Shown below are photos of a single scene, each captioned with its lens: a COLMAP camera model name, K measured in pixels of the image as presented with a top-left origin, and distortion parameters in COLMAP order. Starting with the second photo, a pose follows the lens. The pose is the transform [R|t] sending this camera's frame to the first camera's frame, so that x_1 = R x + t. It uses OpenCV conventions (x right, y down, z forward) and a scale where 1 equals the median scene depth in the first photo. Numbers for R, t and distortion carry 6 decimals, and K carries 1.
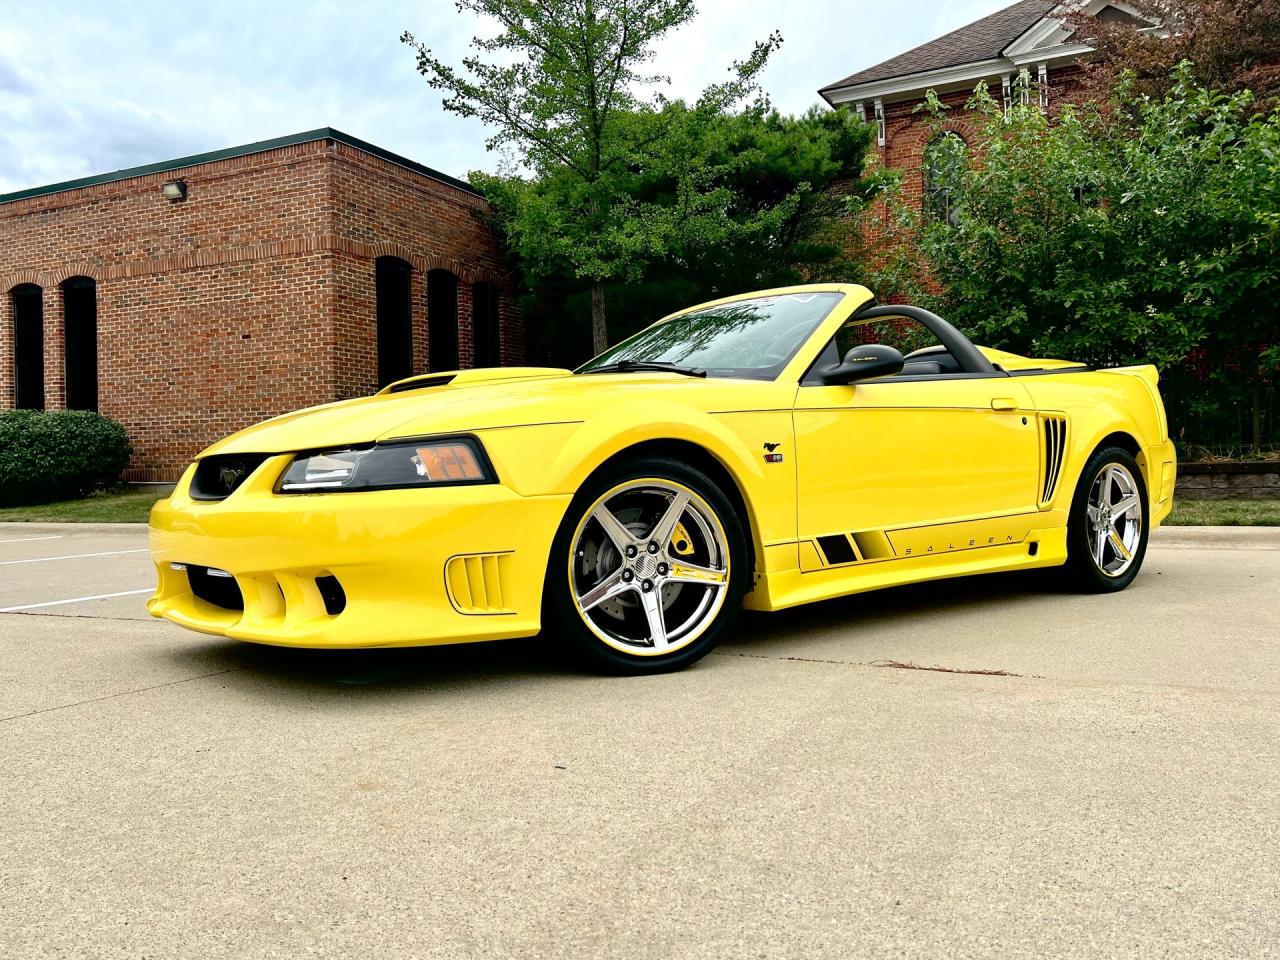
lens RADIAL K [[1150.5, 0, 639.9], [0, 1150.5, 479.9], [0, 0, 1]] dist [0.054812, -0.099674]
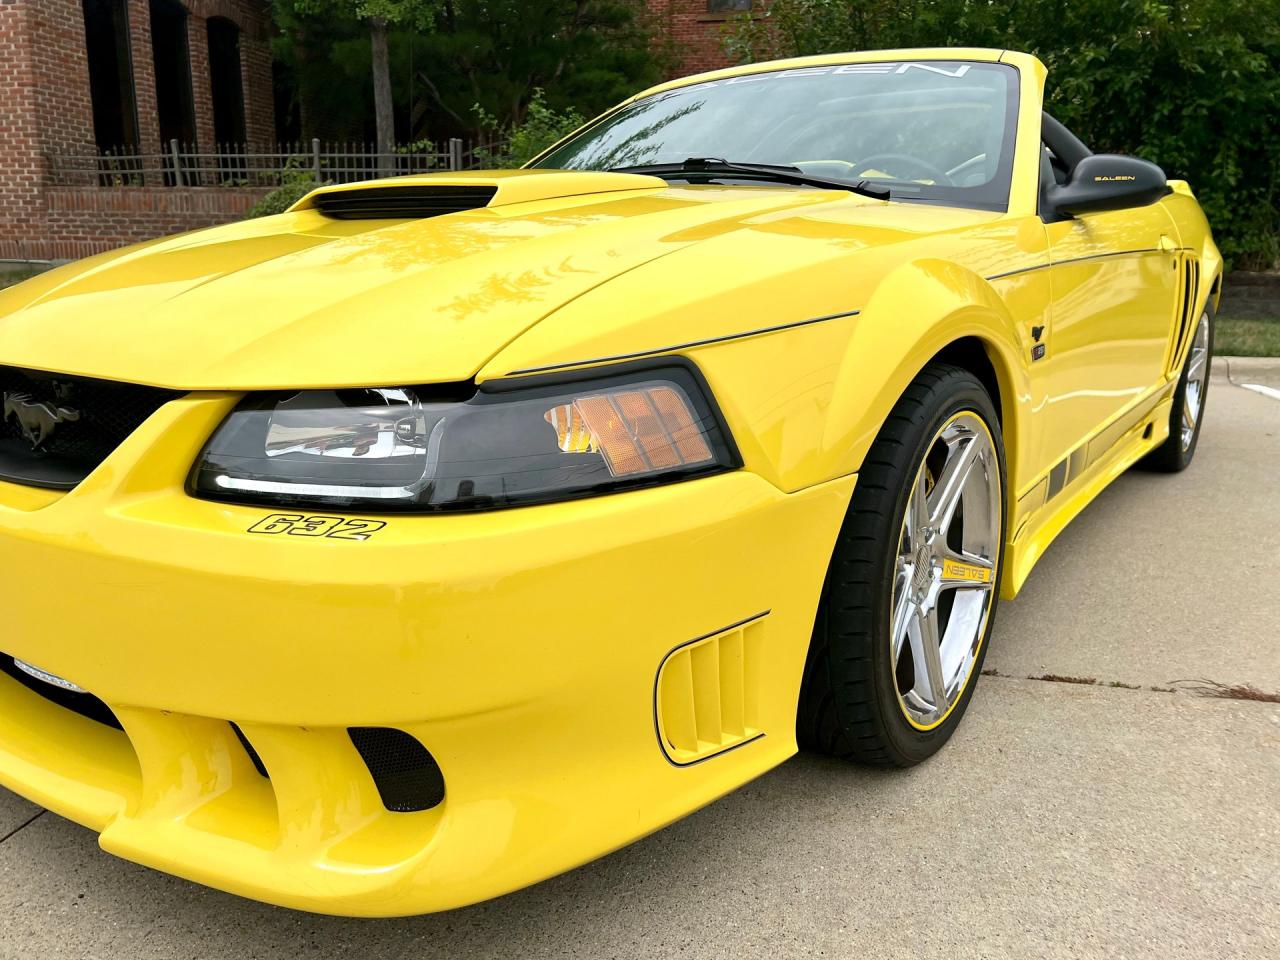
lens RADIAL K [[1078.3, 0, 654.9], [0, 1078.3, 476.9], [0, 0, 1]] dist [0.001897, -0.012708]
pose [[0.963374, -0.030678, 0.266400, -0.061891], [-0.025523, 0.978435, 0.204972, -0.018170], [-0.266943, -0.204264, 0.941816, 0.142855]]
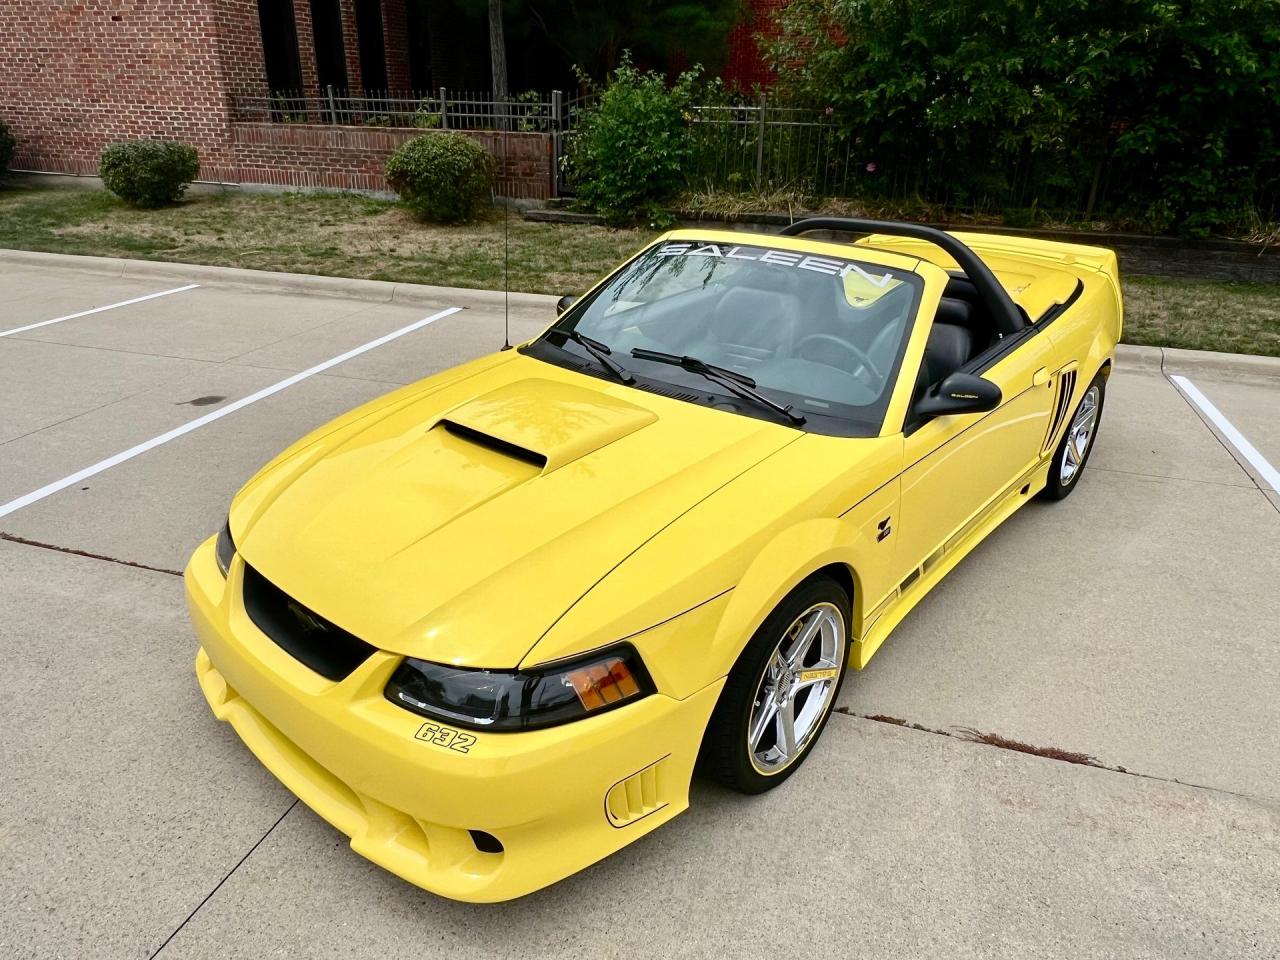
lens RADIAL K [[919.2, 0, 642.0], [0, 919.2, 498.0], [0, 0, 1]] dist [-0.042014, 0.036374]
pose [[0.985227, -0.033134, 0.168018, -0.057020], [-0.039424, 0.910871, 0.410803, -0.096529], [-0.166654, -0.411358, 0.896109, 0.102194]]
